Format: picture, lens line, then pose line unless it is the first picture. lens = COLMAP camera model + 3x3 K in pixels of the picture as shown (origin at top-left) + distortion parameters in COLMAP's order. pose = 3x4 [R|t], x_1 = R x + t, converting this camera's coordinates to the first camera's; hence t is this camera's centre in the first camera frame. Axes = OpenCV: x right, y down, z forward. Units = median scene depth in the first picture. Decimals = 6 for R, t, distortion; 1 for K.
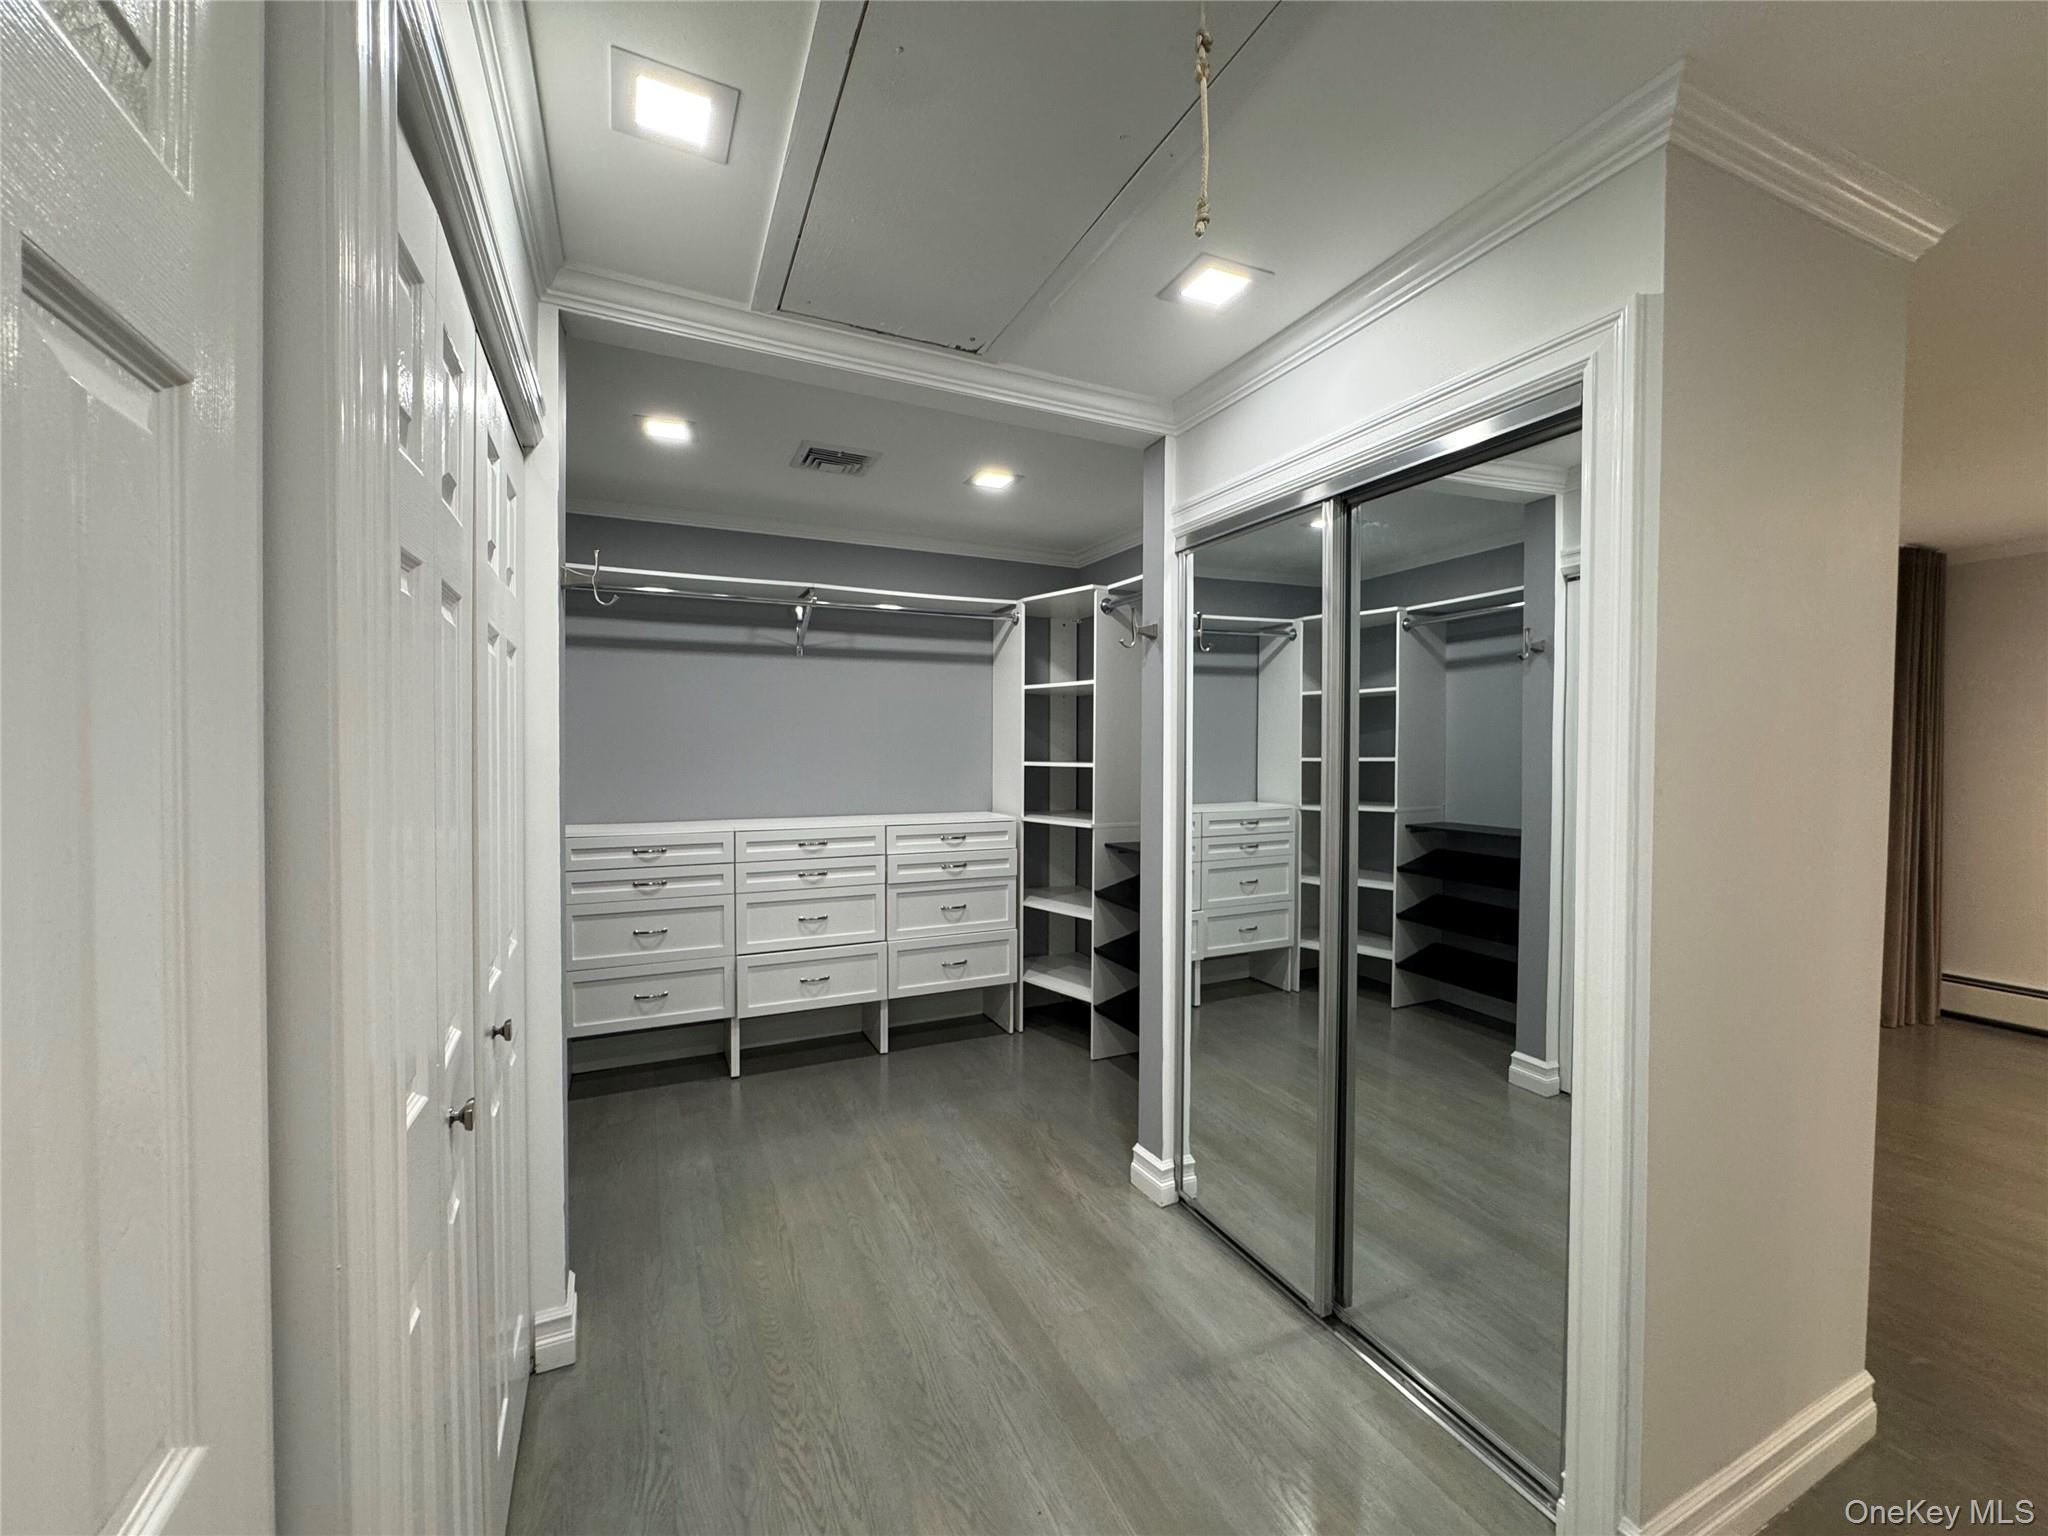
lens RADIAL K [[820.2, 0, 1024.0], [0, 820.2, 768.0], [0, 0, 1]] dist [-0.002285, 0.000121]
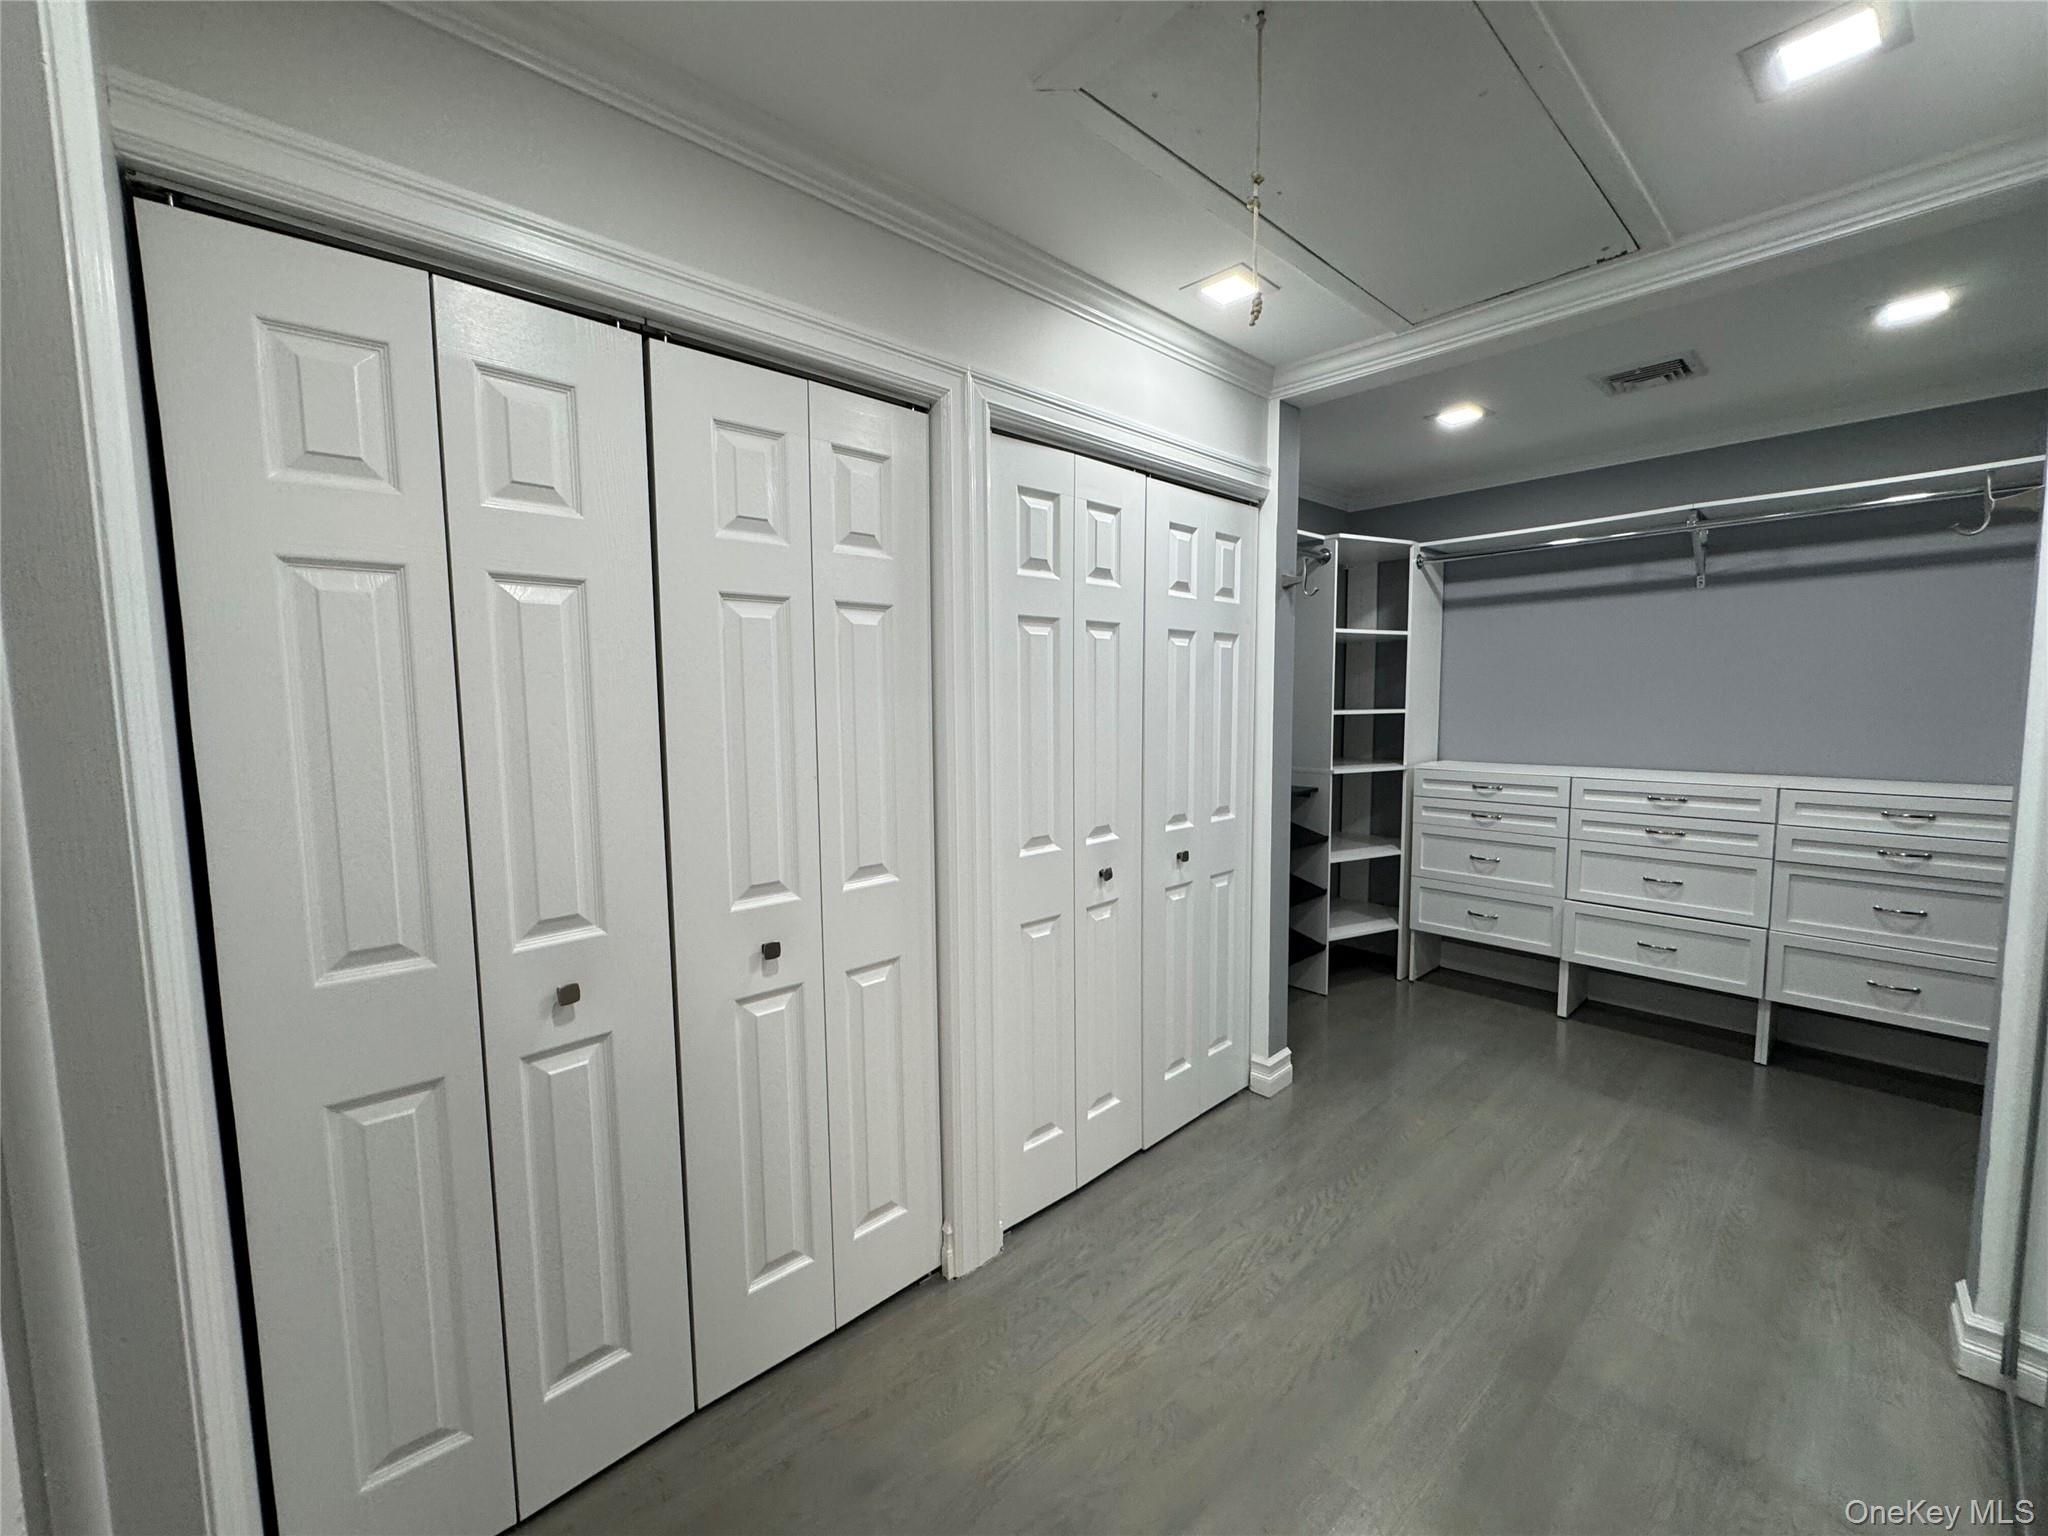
lens RADIAL K [[820.2, 0, 1024.0], [0, 820.2, 768.0], [0, 0, 1]] dist [-0.002285, 0.000121]
pose [[0.300844, 0.072170, -0.950939, 0.398834], [-0.013365, 0.997354, 0.071464, 0.003301], [0.953580, -0.008791, 0.301013, 0.055965]]
